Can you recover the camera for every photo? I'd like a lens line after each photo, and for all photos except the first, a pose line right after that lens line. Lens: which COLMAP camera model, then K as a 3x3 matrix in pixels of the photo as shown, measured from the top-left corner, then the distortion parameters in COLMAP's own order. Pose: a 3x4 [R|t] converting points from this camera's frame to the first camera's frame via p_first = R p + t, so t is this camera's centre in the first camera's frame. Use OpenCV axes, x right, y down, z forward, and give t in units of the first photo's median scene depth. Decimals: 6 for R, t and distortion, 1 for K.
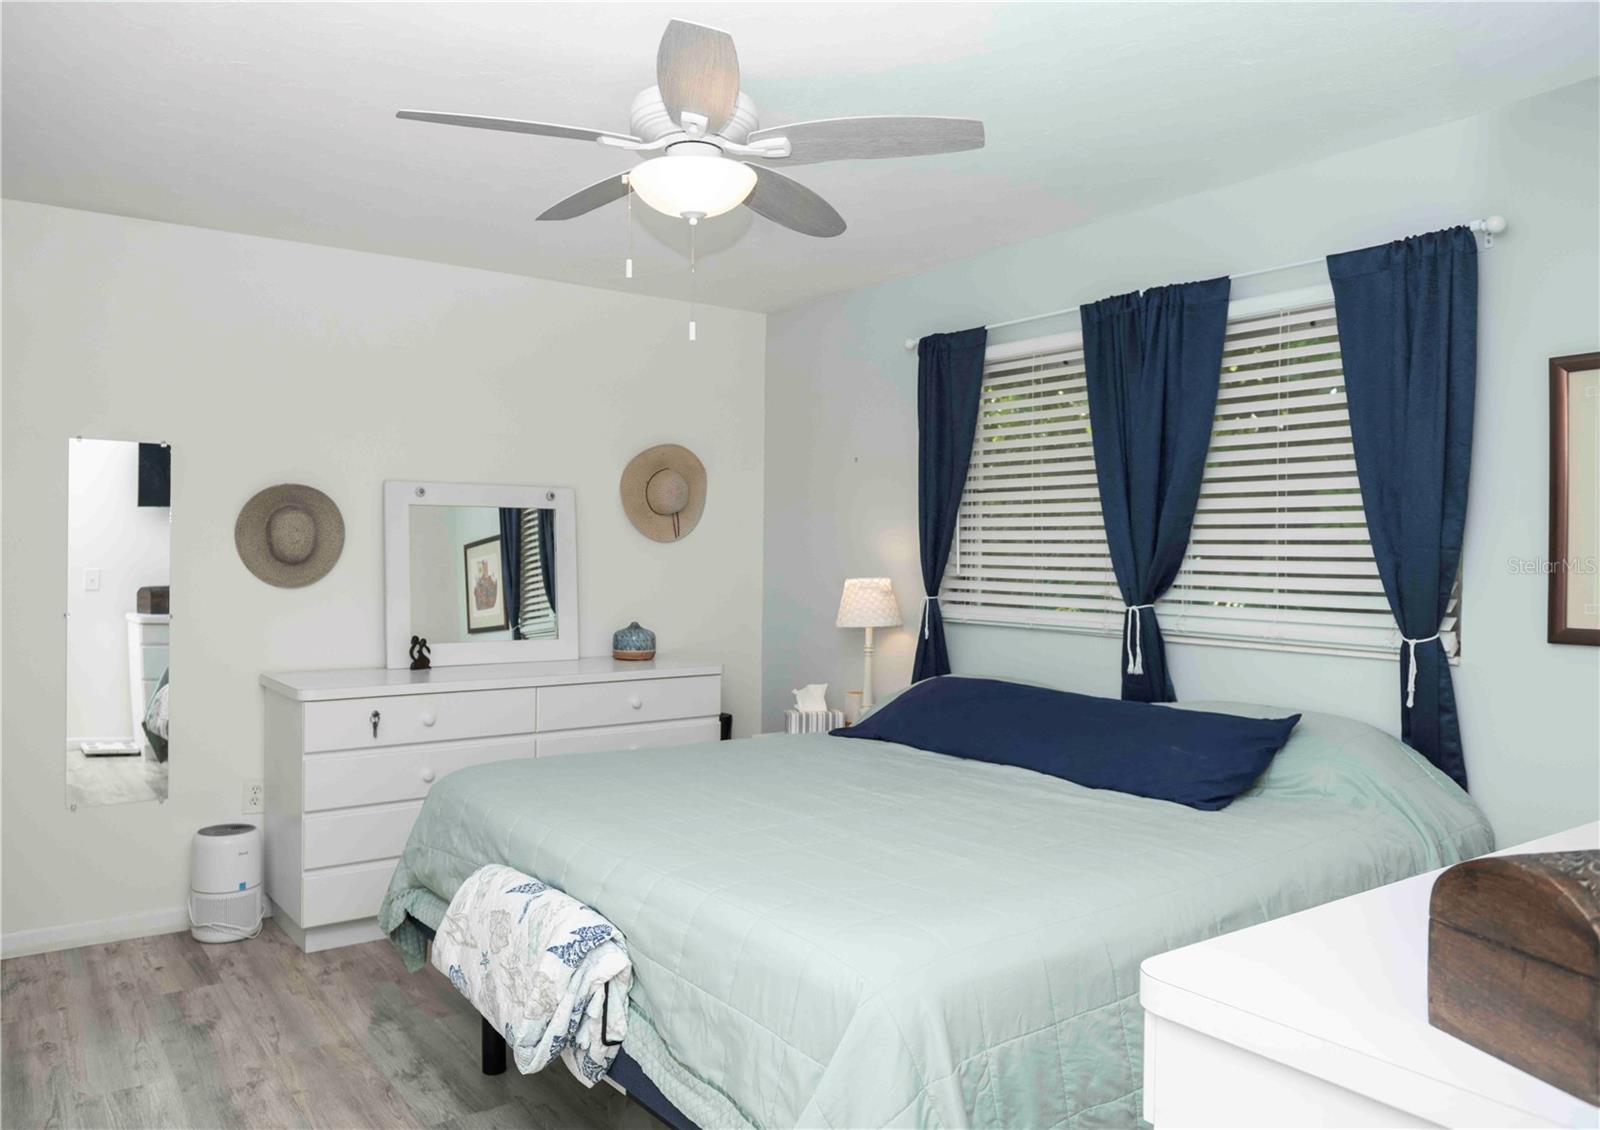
lens RADIAL K [[1195.4, 0, 800.0], [0, 1195.4, 565.0], [0, 0, 1]] dist [-0.004042, -0.002021]
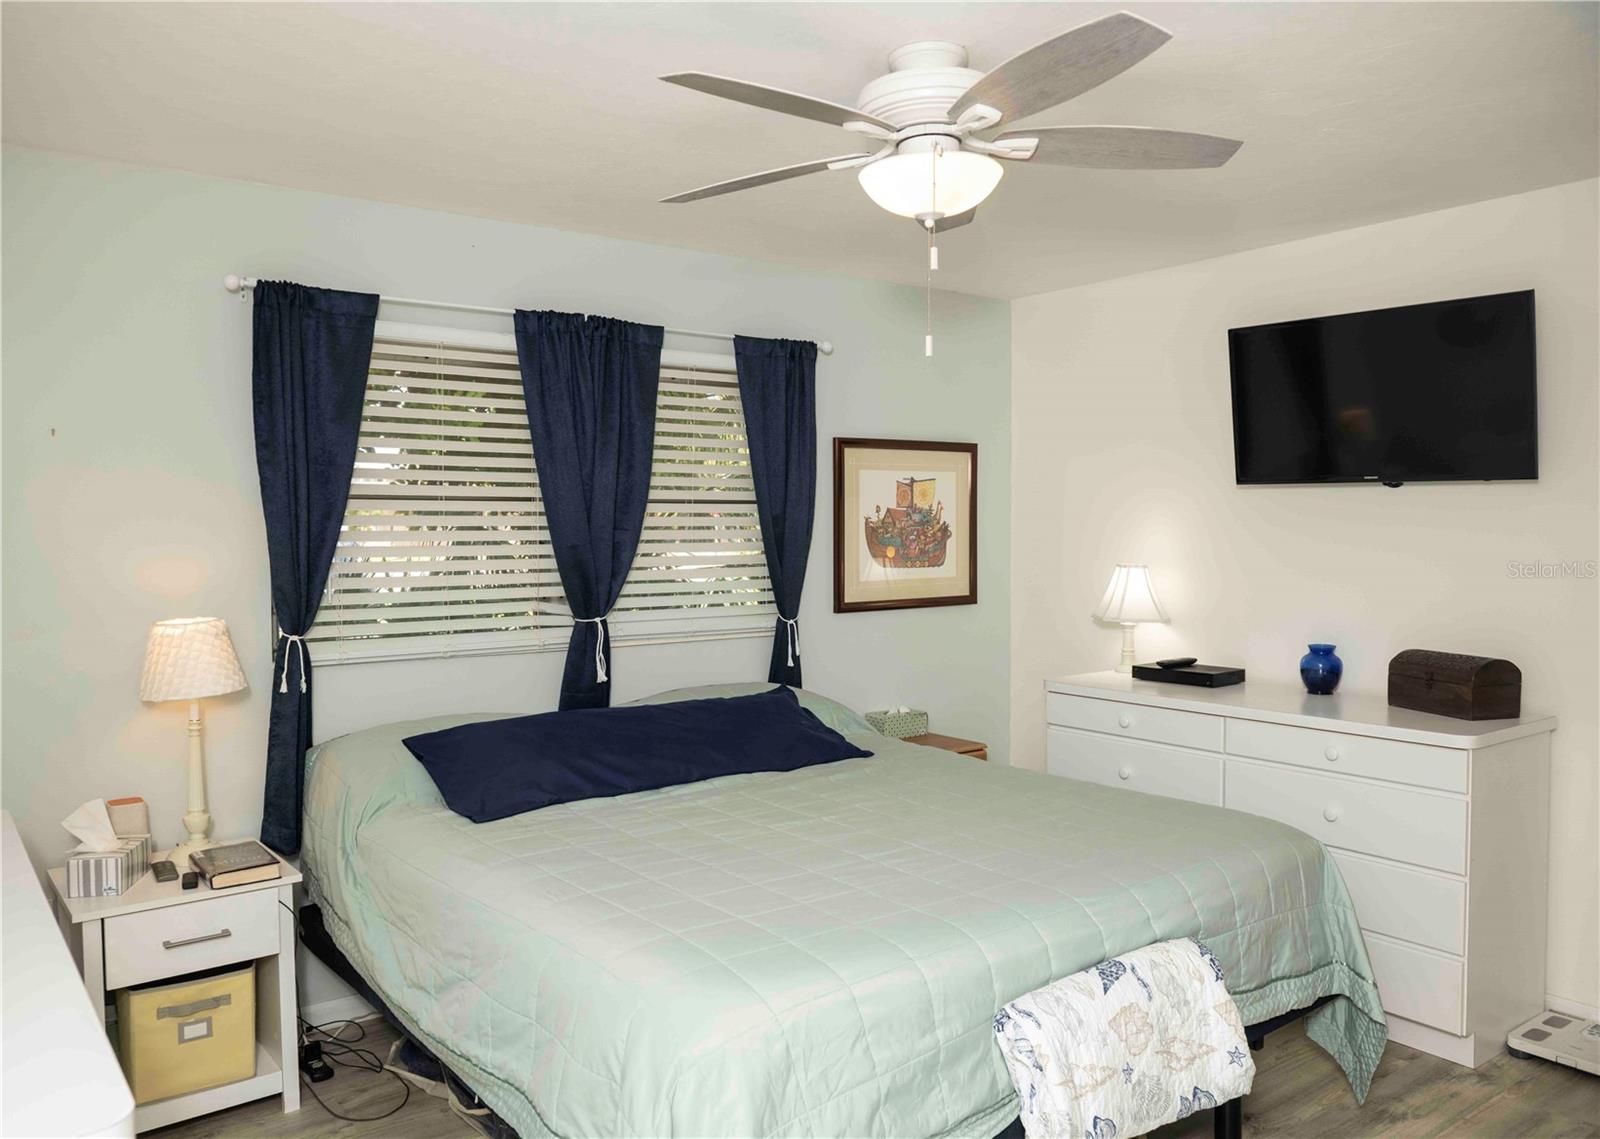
lens RADIAL K [[1217.7, 0, 800.0], [0, 1217.7, 569.5], [0, 0, 1]] dist [0.004582, 0.001244]
pose [[-0.041498, -0.036086, 0.998487, -0.781516], [0.020591, 0.999104, 0.036964, -0.042657], [-0.998926, 0.022094, -0.040718, 0.852800]]
